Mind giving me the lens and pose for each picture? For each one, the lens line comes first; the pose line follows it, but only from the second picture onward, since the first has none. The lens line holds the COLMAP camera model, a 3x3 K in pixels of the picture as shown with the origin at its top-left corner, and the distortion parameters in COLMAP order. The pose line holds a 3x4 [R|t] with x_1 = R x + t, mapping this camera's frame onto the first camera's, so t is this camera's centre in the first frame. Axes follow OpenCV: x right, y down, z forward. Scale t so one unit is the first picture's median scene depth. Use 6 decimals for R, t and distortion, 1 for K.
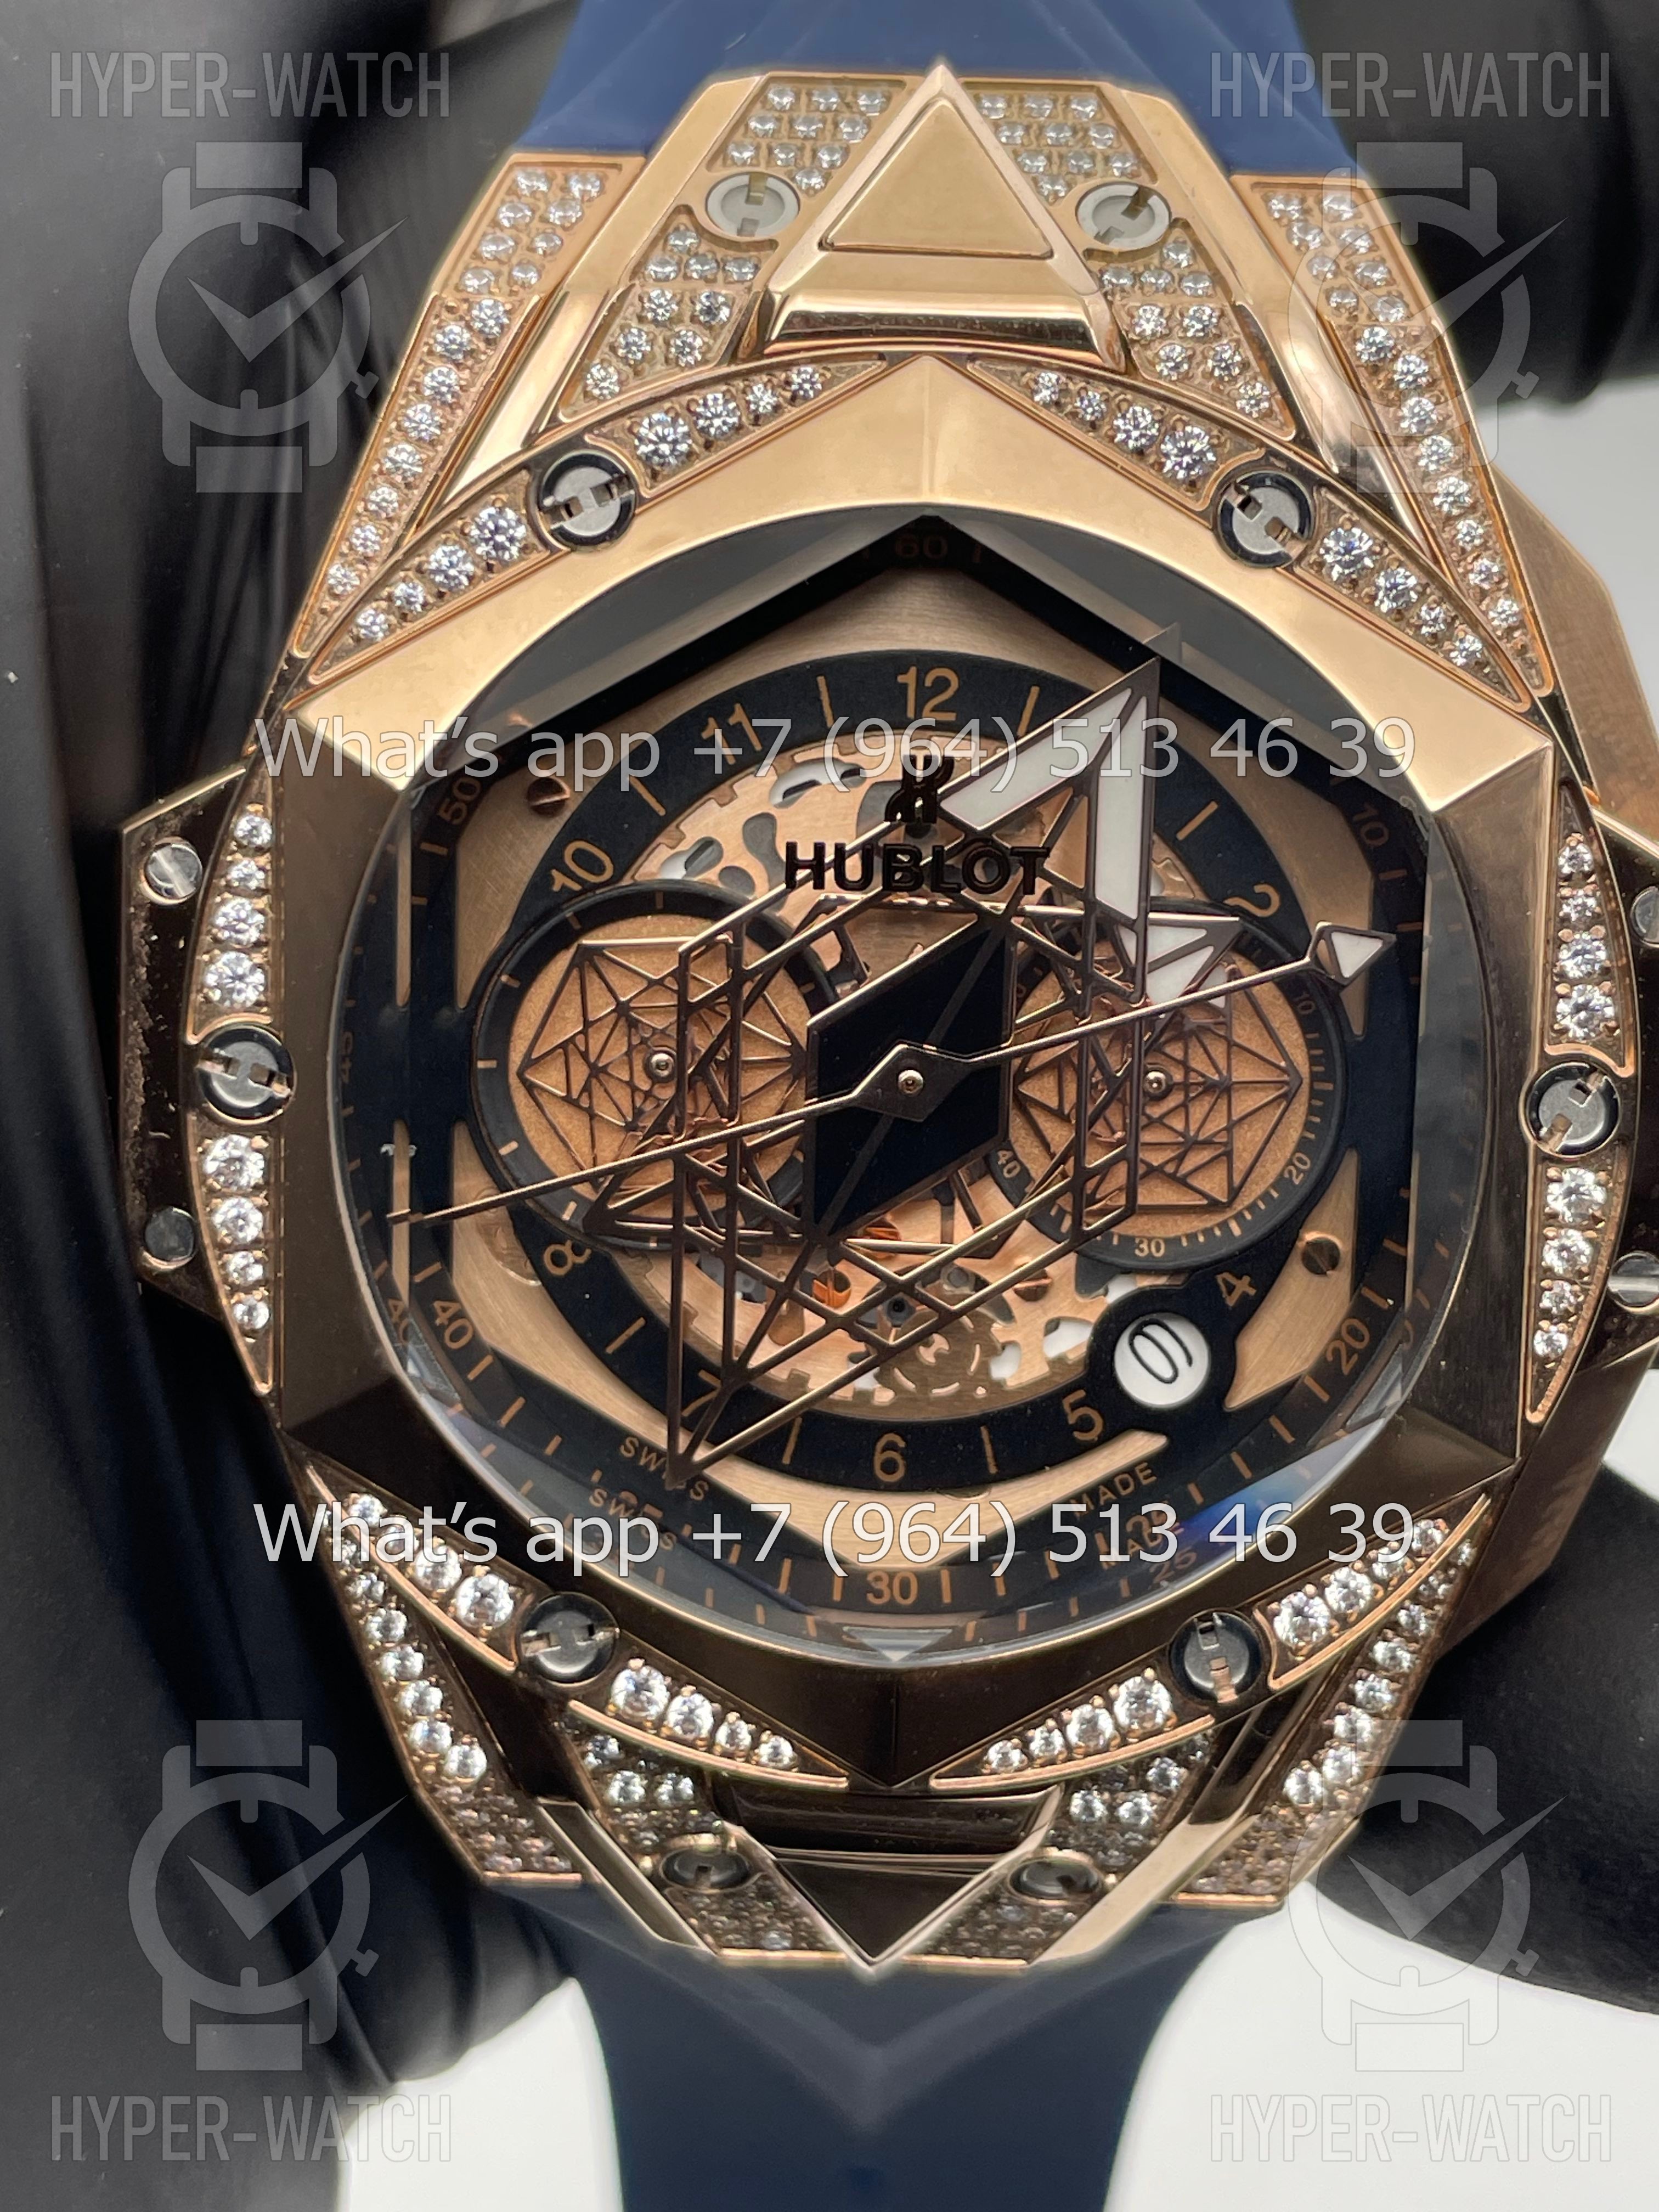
lens RADIAL K [[3590.2, 0, 824.0], [0, 3590.2, 1103.6], [0, 0, 1]] dist [0.022942, 0.000000]
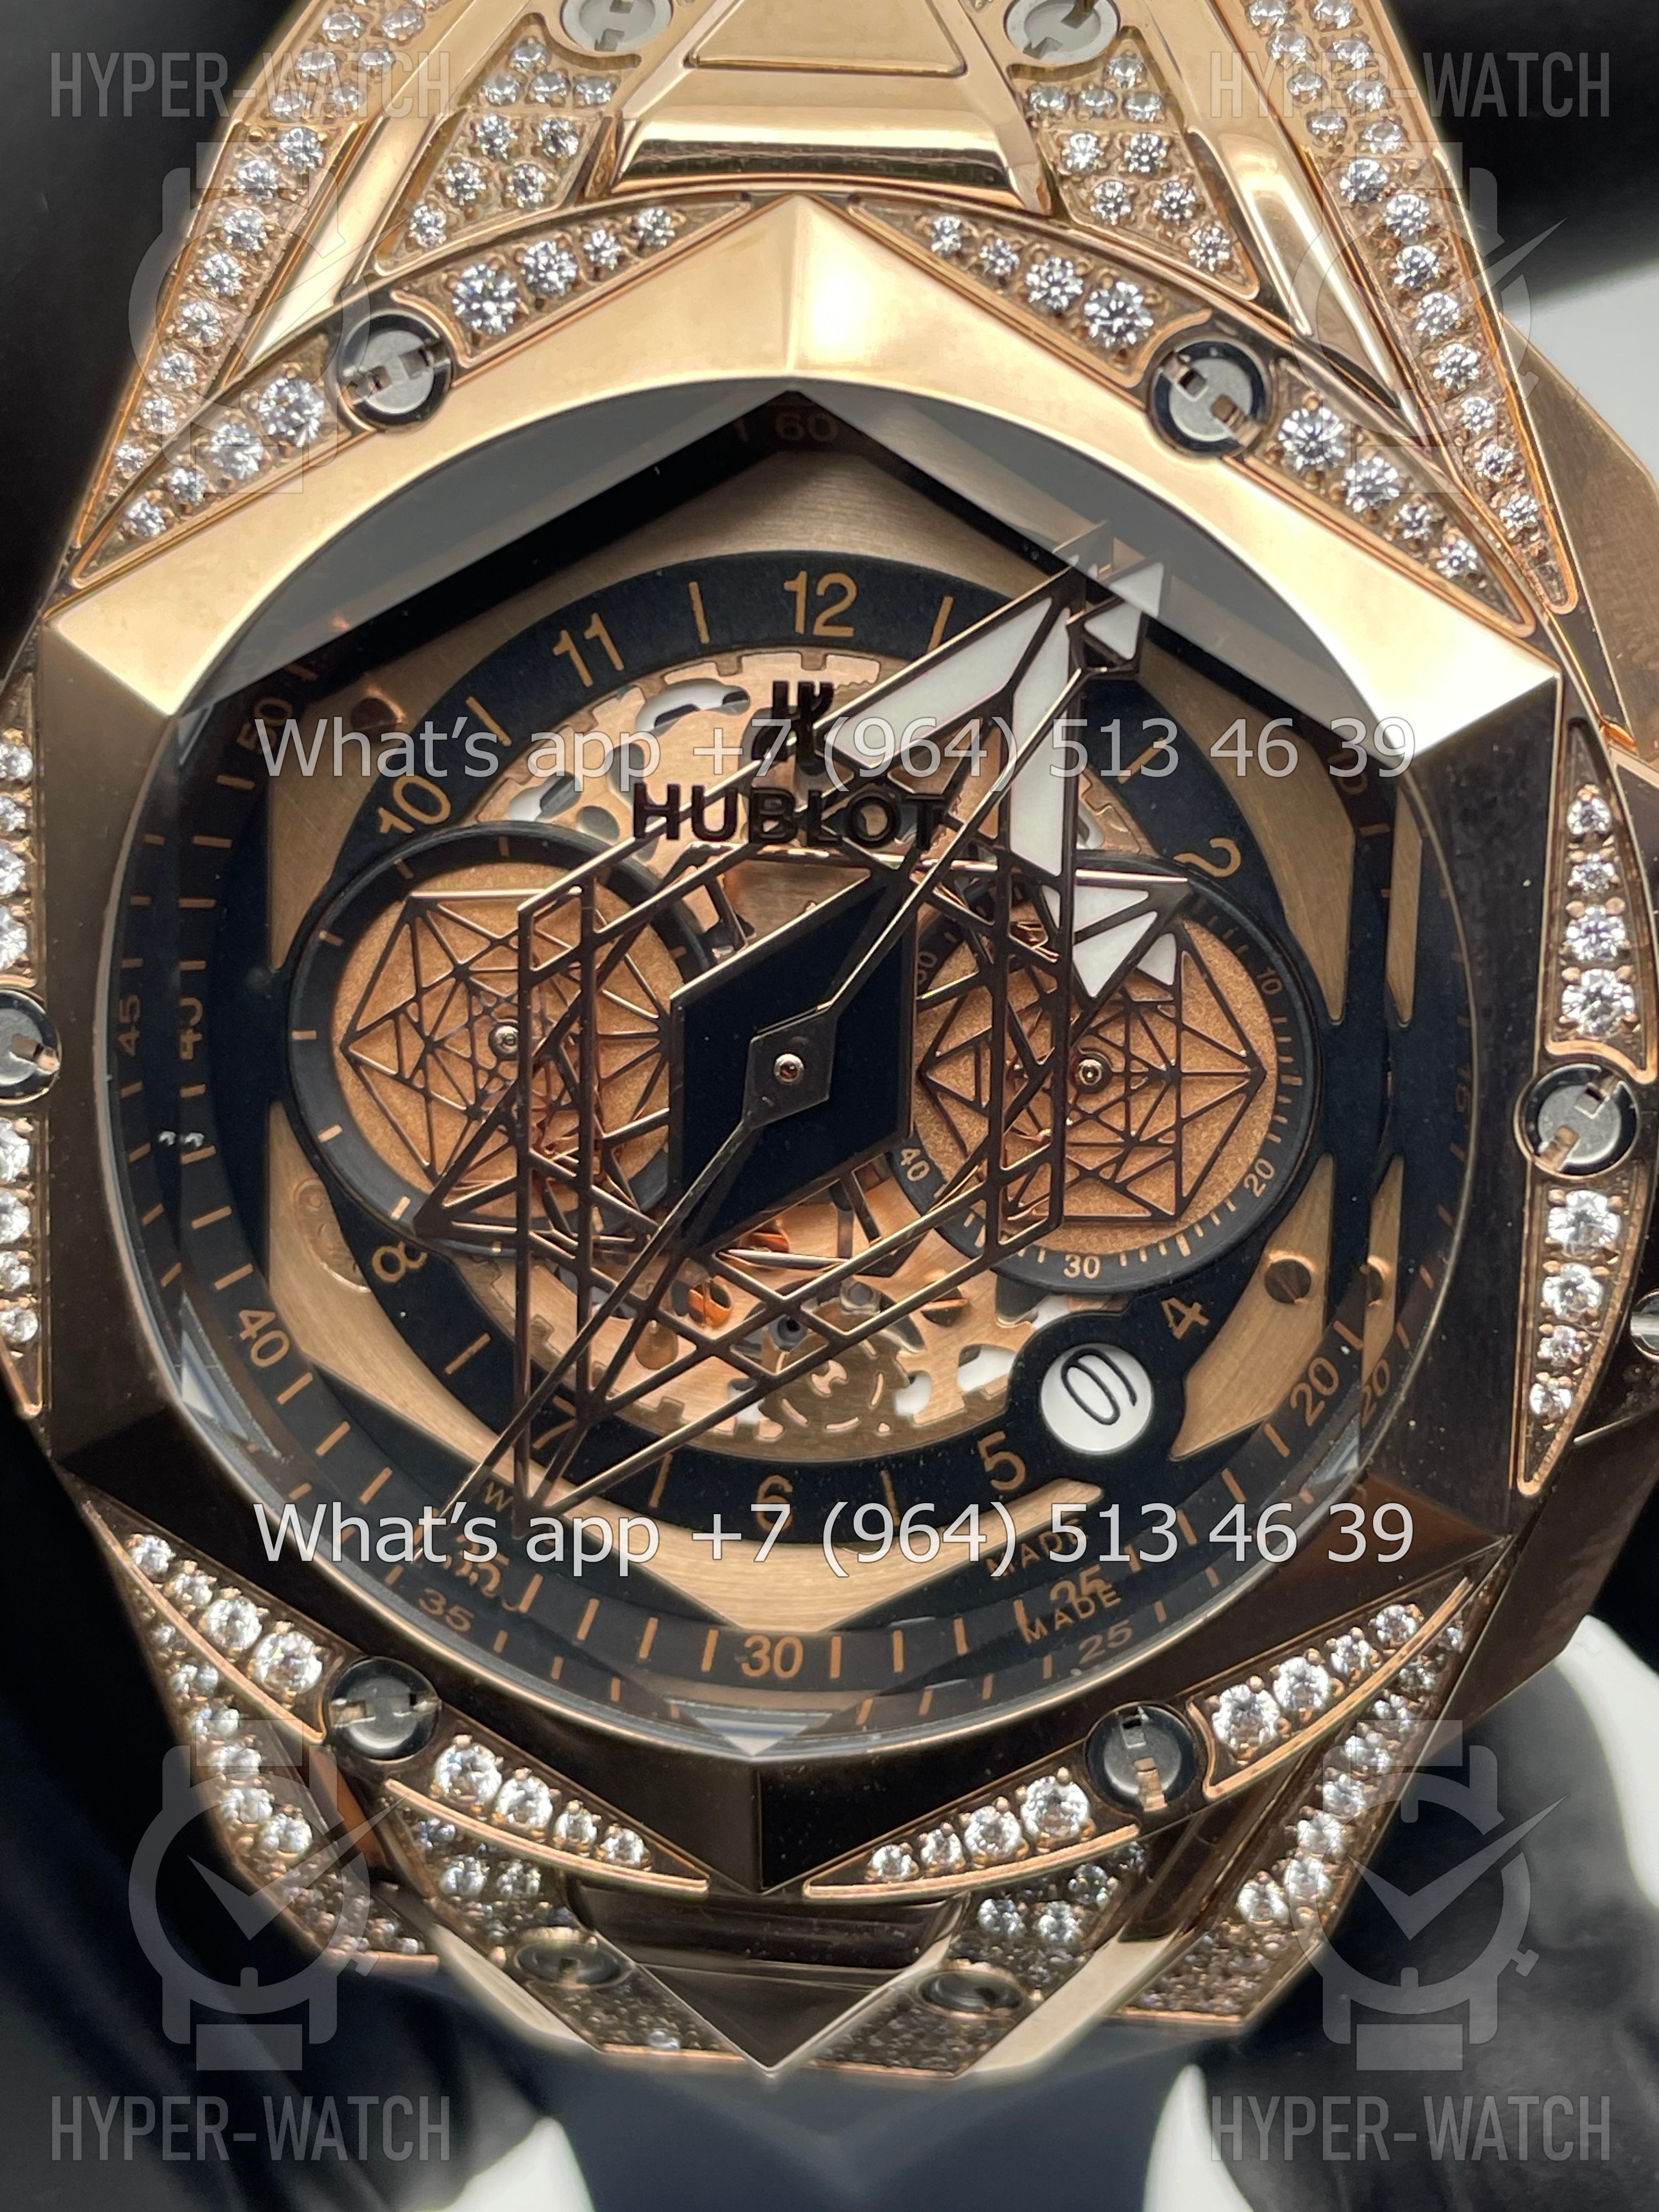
lens RADIAL K [[3590.2, 0, 822.5], [0, 3590.2, 1109.6], [0, 0, 1]] dist [0.022942, 0.000000]
pose [[0.996215, 0.020872, -0.084375, 0.102406], [-0.017132, 0.998849, 0.044808, -0.033987], [0.085213, -0.043193, 0.995426, 0.162310]]
